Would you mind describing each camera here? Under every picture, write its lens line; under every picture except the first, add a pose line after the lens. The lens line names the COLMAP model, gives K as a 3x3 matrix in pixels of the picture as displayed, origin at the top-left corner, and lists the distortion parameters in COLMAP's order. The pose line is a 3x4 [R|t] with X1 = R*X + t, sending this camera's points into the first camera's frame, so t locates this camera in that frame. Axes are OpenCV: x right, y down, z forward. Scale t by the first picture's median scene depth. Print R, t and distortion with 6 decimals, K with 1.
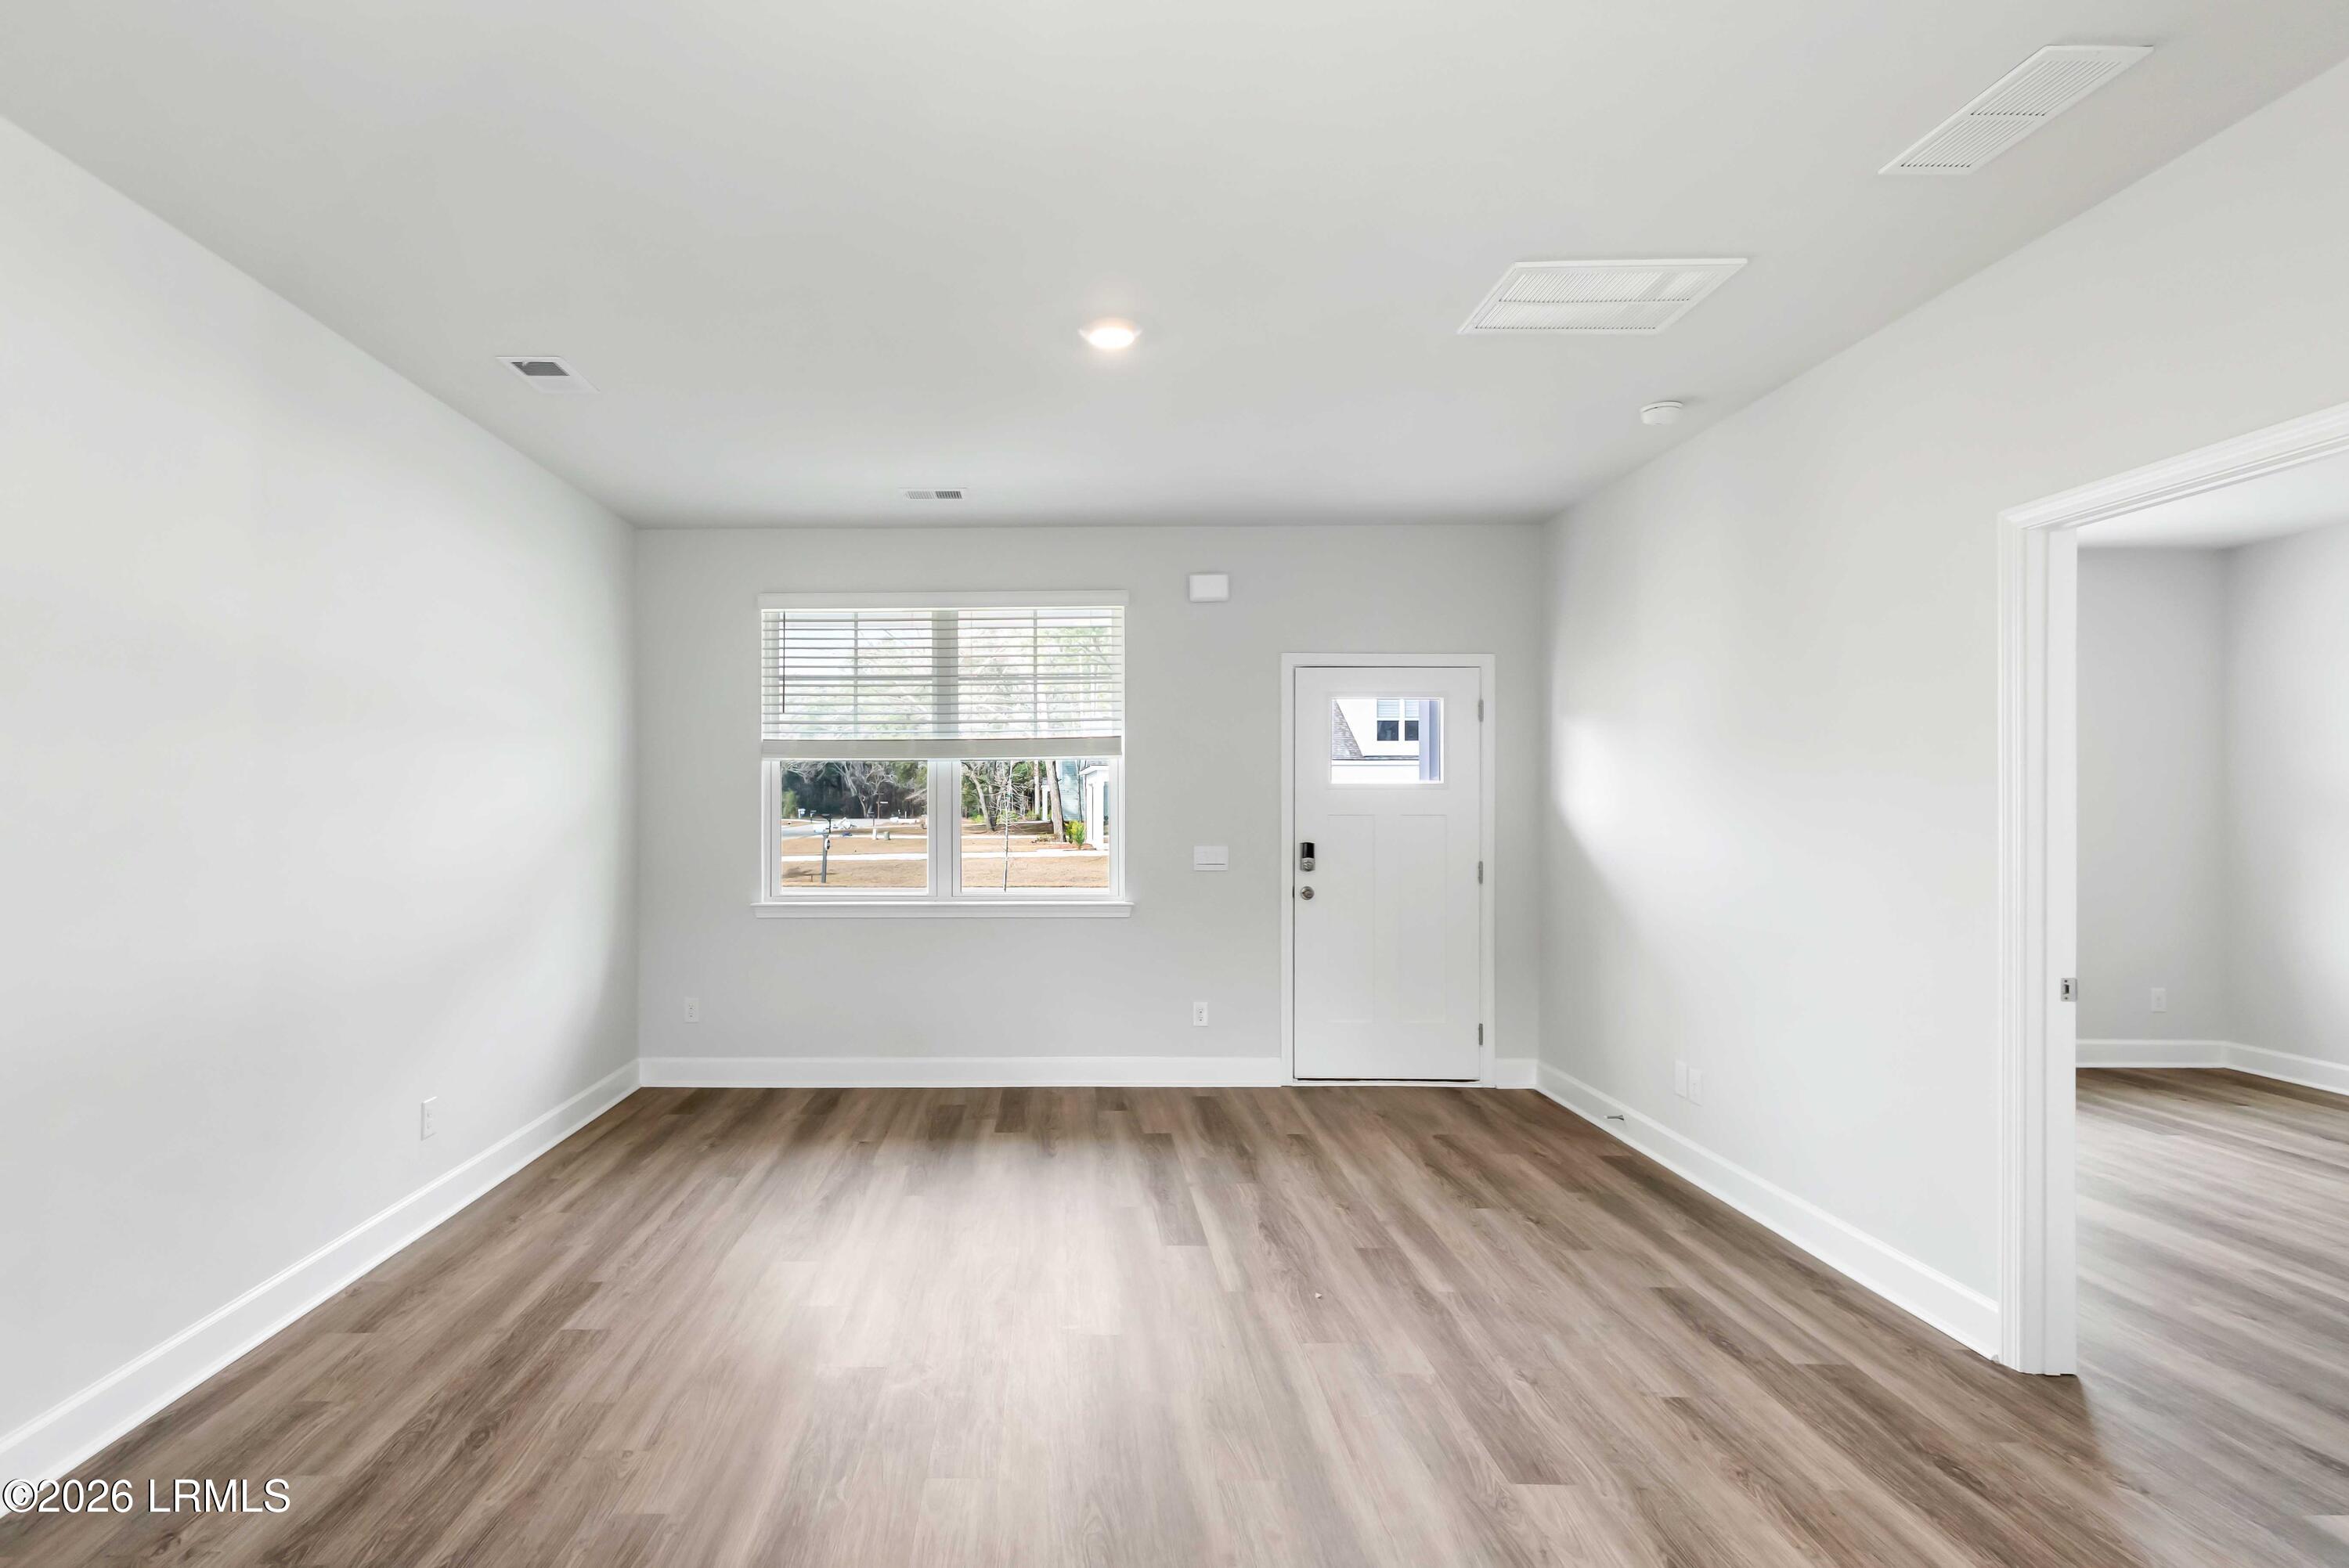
lens RADIAL K [[1131.1, 0, 1180.8], [0, 1131.1, 793.0], [0, 0, 1]] dist [0.002274, 0.000423]
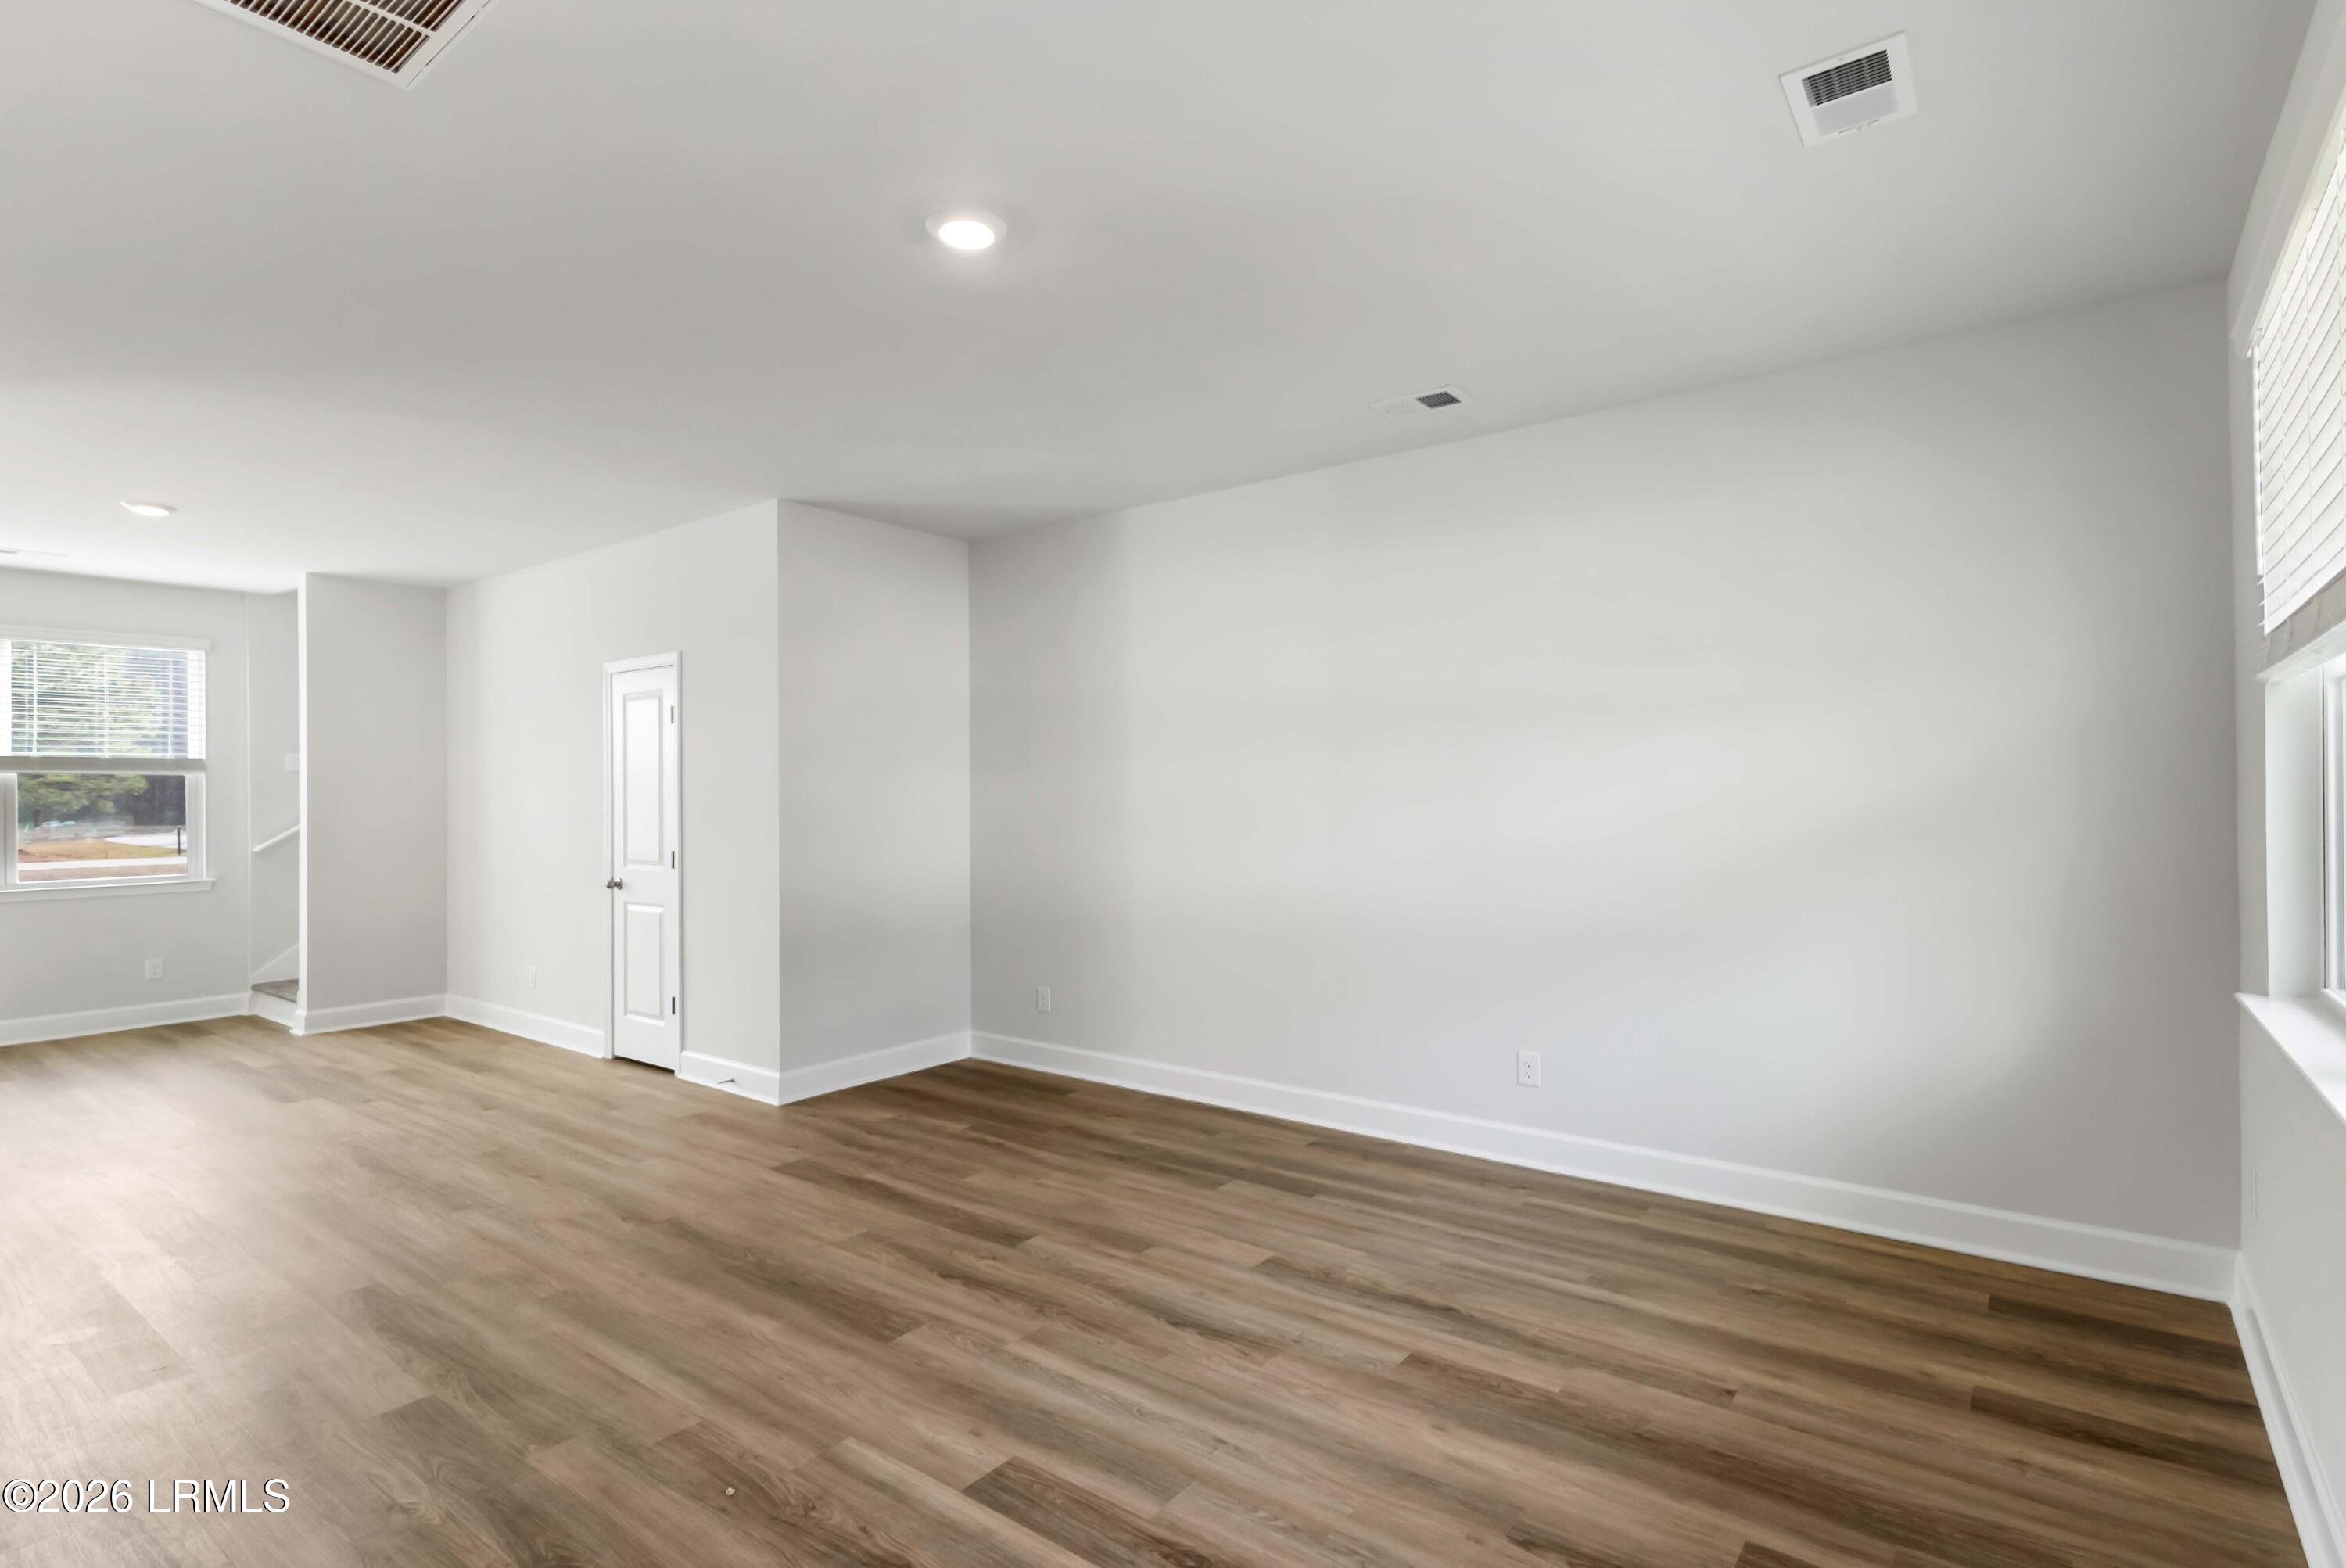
lens RADIAL K [[1129.8, 0, 1179.3], [0, 1129.8, 793.0], [0, 0, 1]] dist [0.002274, 0.000423]
pose [[-0.670787, 0.004520, -0.741636, 0.479523], [0.014872, 0.999862, -0.007358, 0.015912], [0.741501, -0.015965, -0.670762, 1.775636]]
